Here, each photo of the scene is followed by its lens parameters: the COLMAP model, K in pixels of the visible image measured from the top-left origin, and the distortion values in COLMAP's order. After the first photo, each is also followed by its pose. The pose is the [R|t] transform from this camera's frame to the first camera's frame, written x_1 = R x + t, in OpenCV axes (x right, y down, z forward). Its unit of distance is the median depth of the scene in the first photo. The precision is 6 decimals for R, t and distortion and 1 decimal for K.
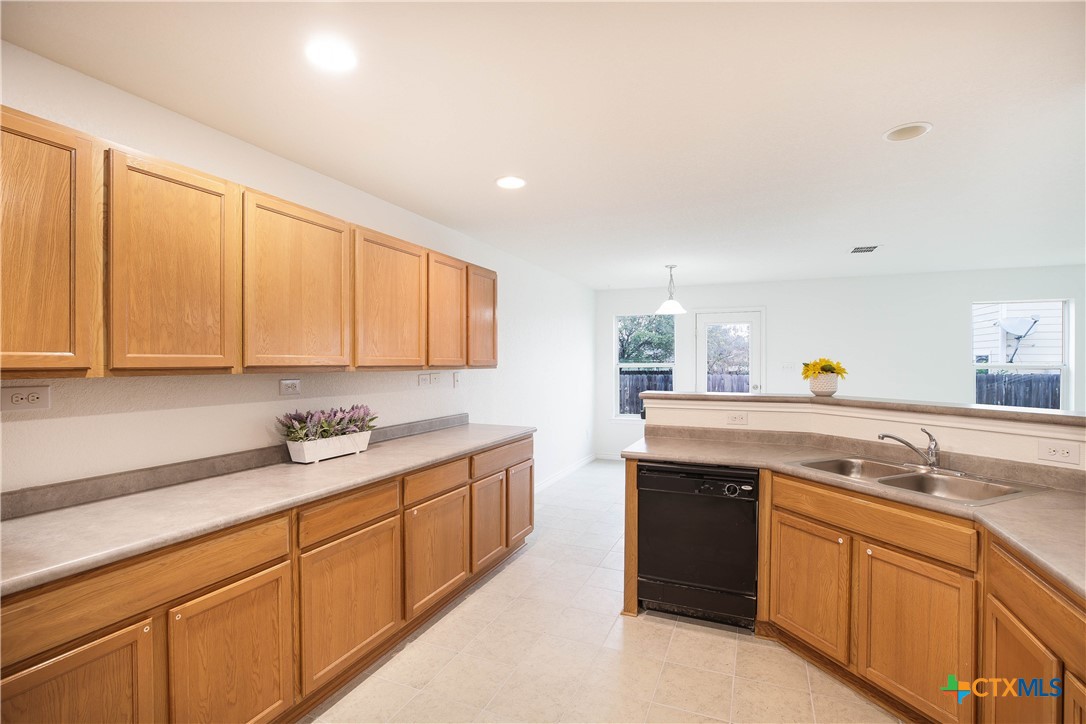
lens RADIAL K [[492.7, 0, 546.5], [0, 492.7, 364.8], [0, 0, 1]] dist [-0.031952, 0.000432]
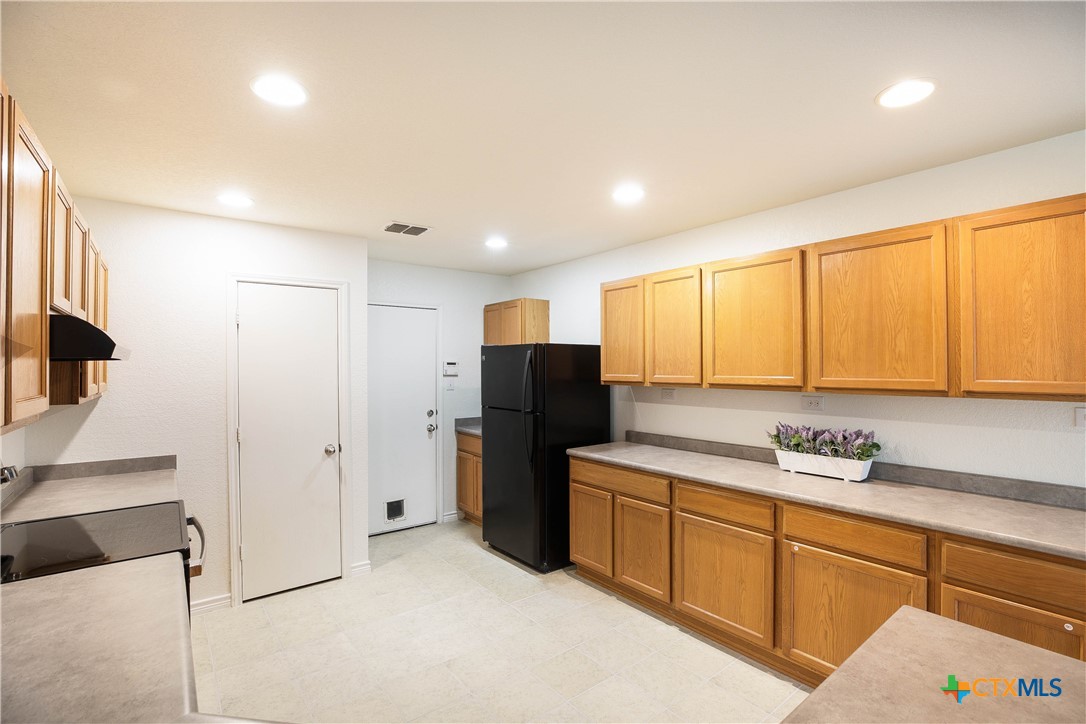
lens RADIAL K [[492.7, 0, 546.5], [0, 492.7, 364.8], [0, 0, 1]] dist [-0.031952, 0.000432]
pose [[-0.477580, 0.001494, -0.878587, 0.796744], [0.002917, 0.999996, 0.000114, -0.046890], [0.878583, -0.002508, -0.477583, 1.081238]]
